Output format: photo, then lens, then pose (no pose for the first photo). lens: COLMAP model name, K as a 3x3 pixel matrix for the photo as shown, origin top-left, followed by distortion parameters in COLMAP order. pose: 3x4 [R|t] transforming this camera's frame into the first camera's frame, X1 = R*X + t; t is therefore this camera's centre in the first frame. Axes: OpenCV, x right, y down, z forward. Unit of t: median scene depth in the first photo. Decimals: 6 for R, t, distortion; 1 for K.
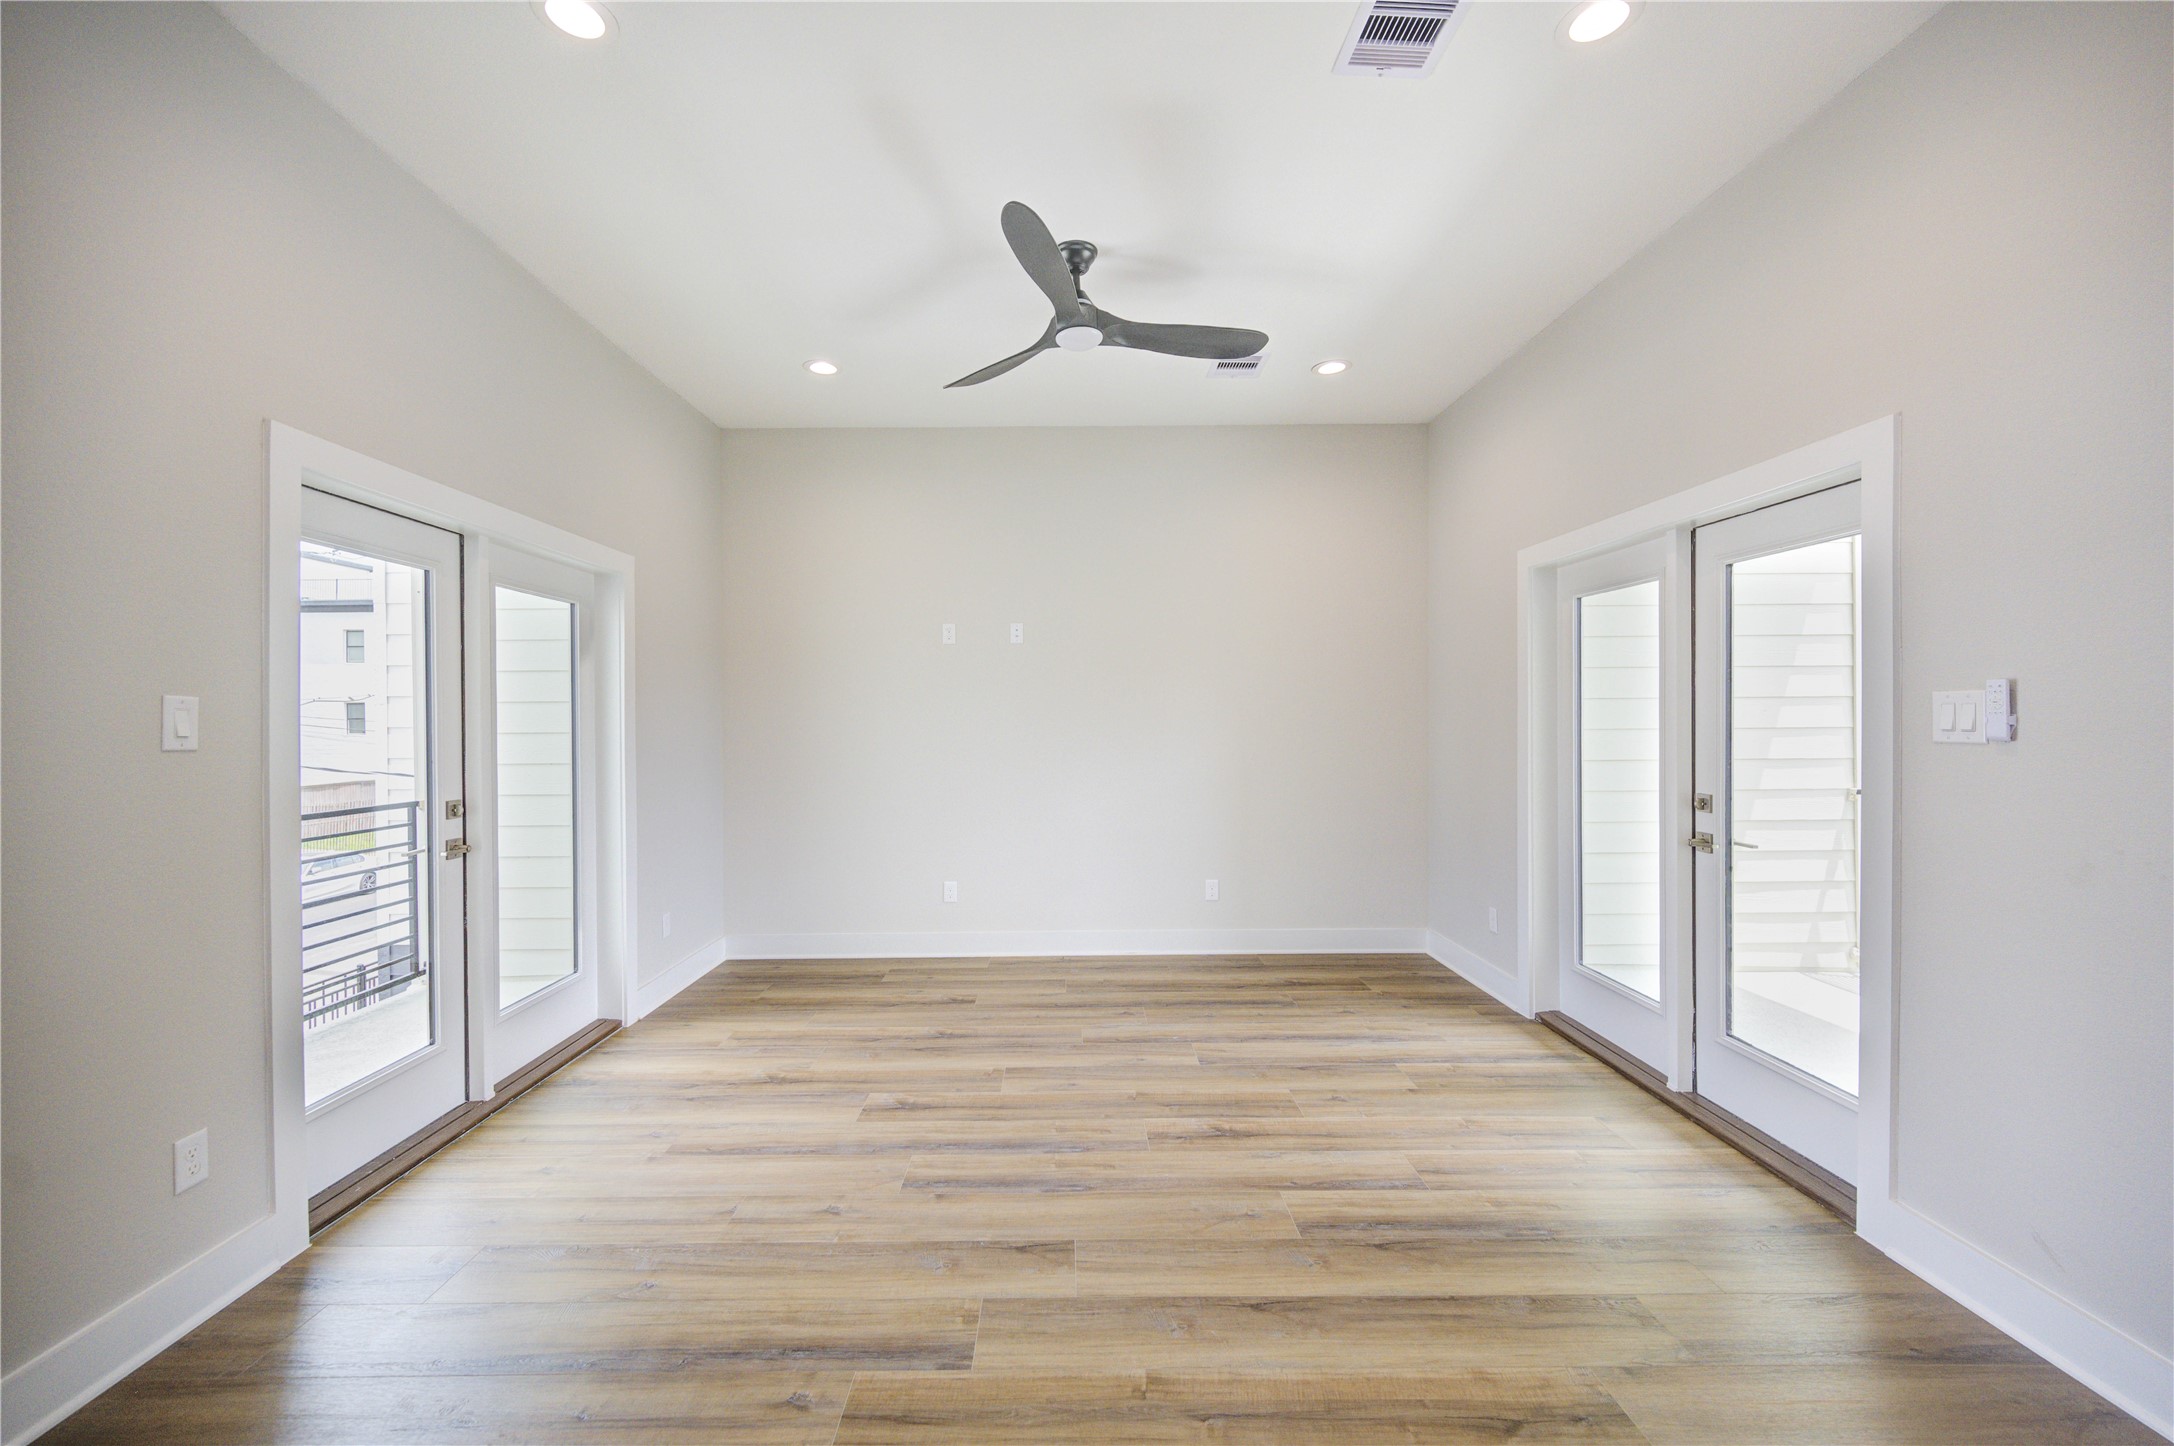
lens RADIAL K [[851.2, 0, 1094.1], [0, 851.2, 722.6], [0, 0, 1]] dist [0.003208, -0.004428]
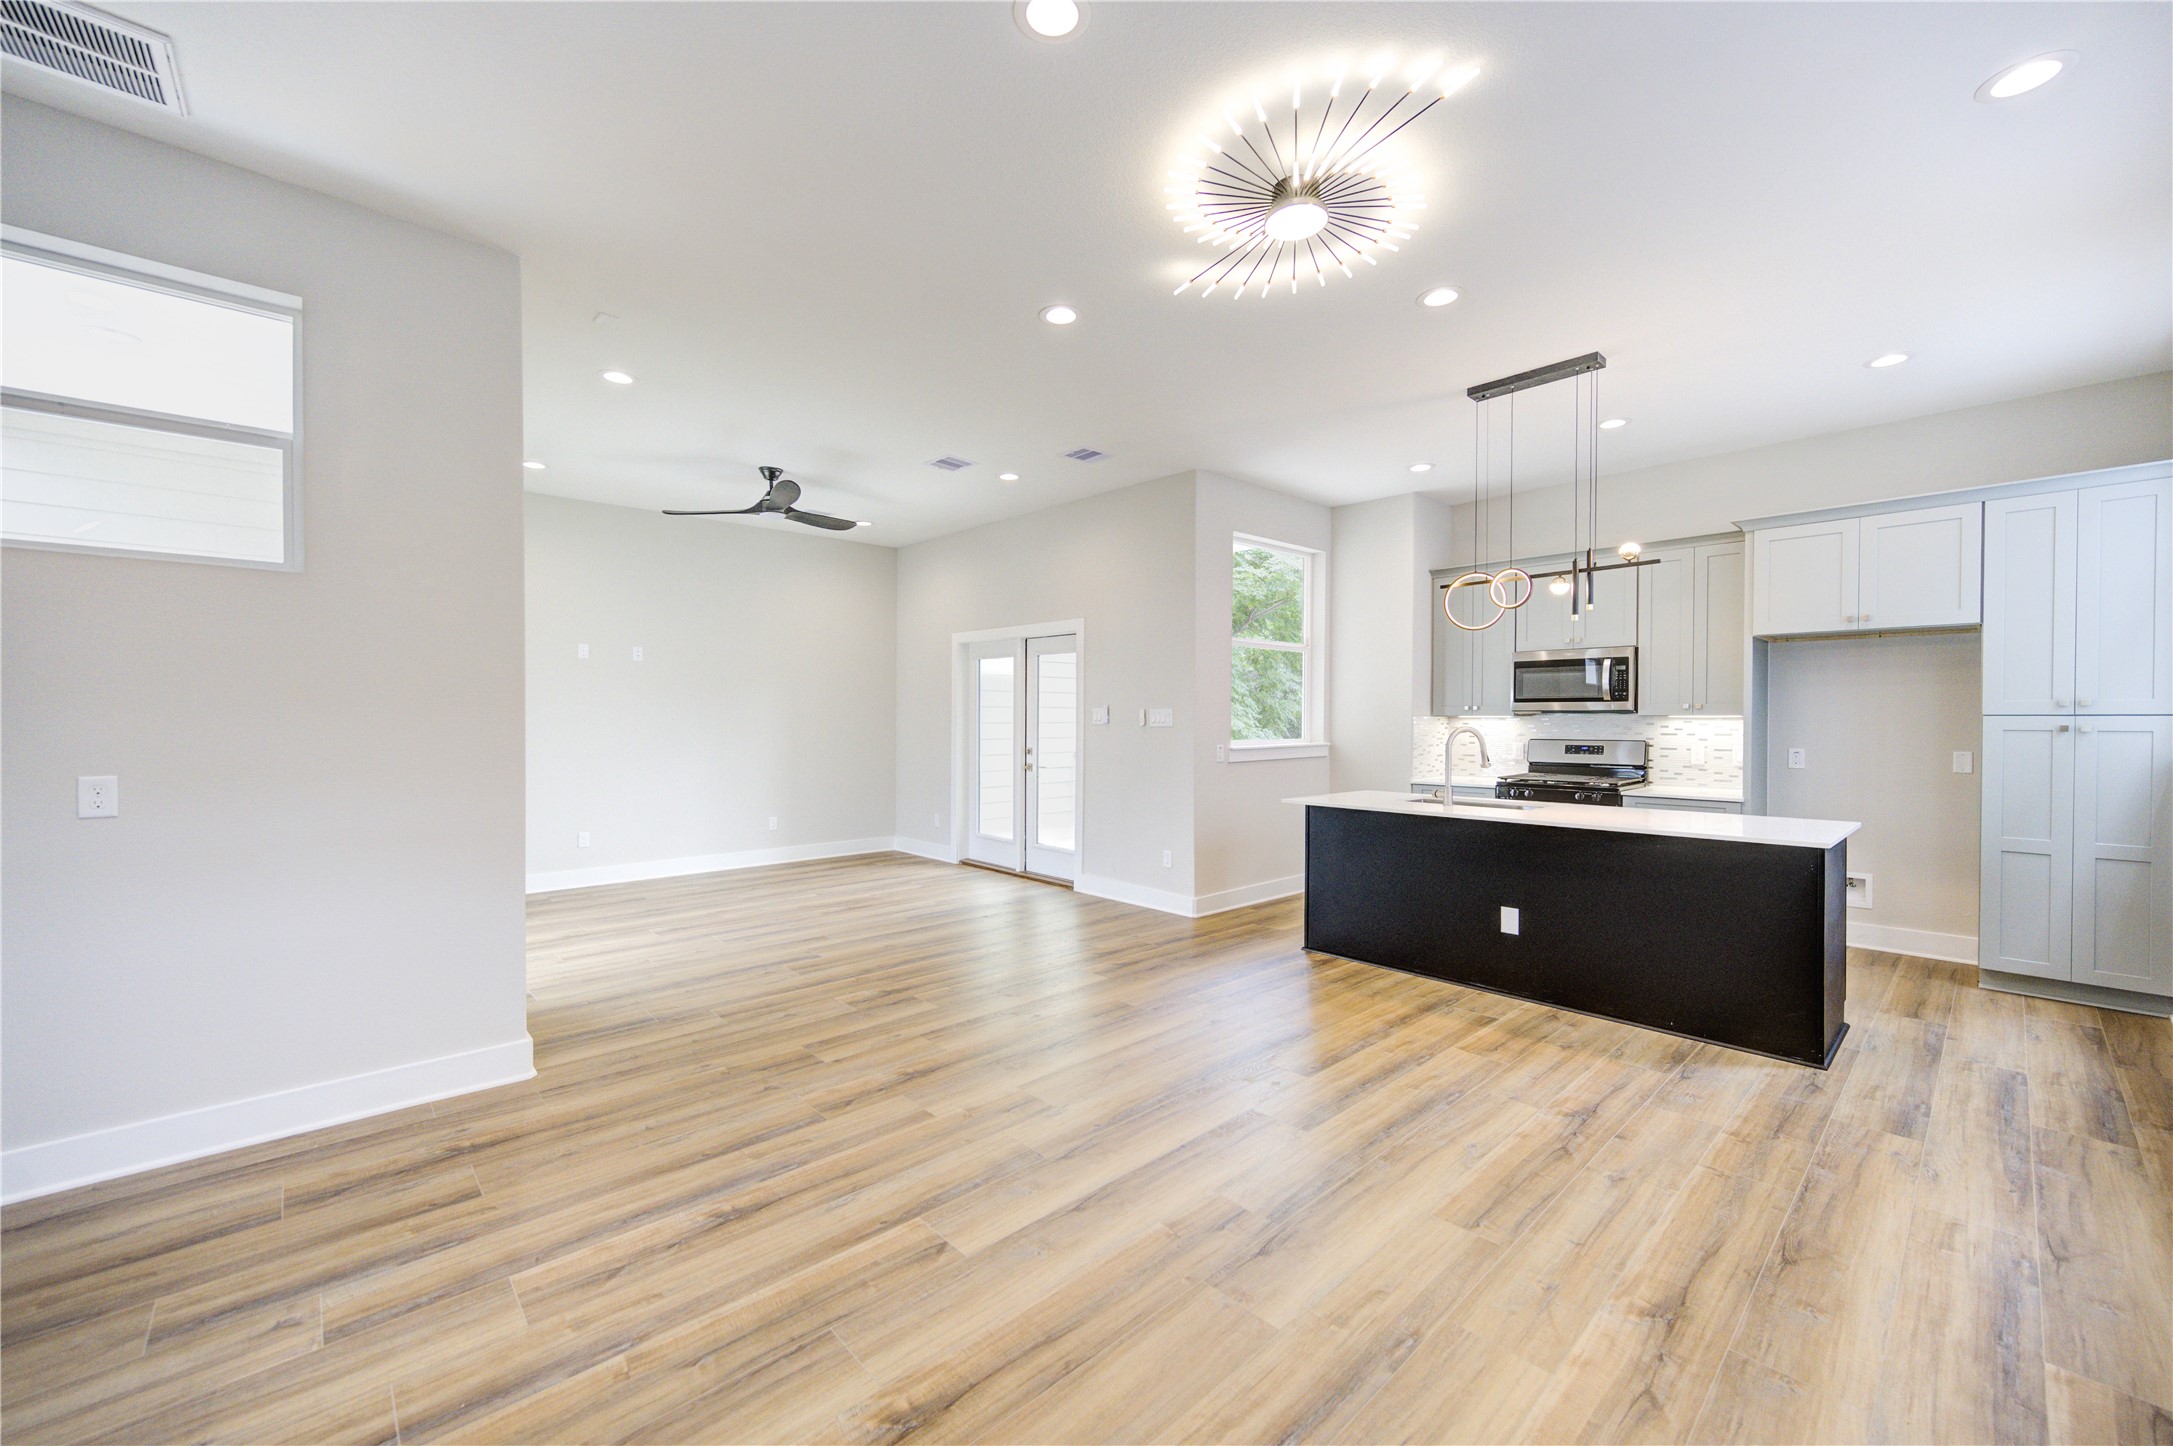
lens RADIAL K [[850.8, 0, 1093.6], [0, 850.8, 722.6], [0, 0, 1]] dist [0.003208, -0.004428]
pose [[0.739085, 0.003237, 0.673604, -0.815437], [-0.001933, 0.999995, -0.002685, 0.018733], [-0.673609, 0.000682, 0.739087, -0.956485]]
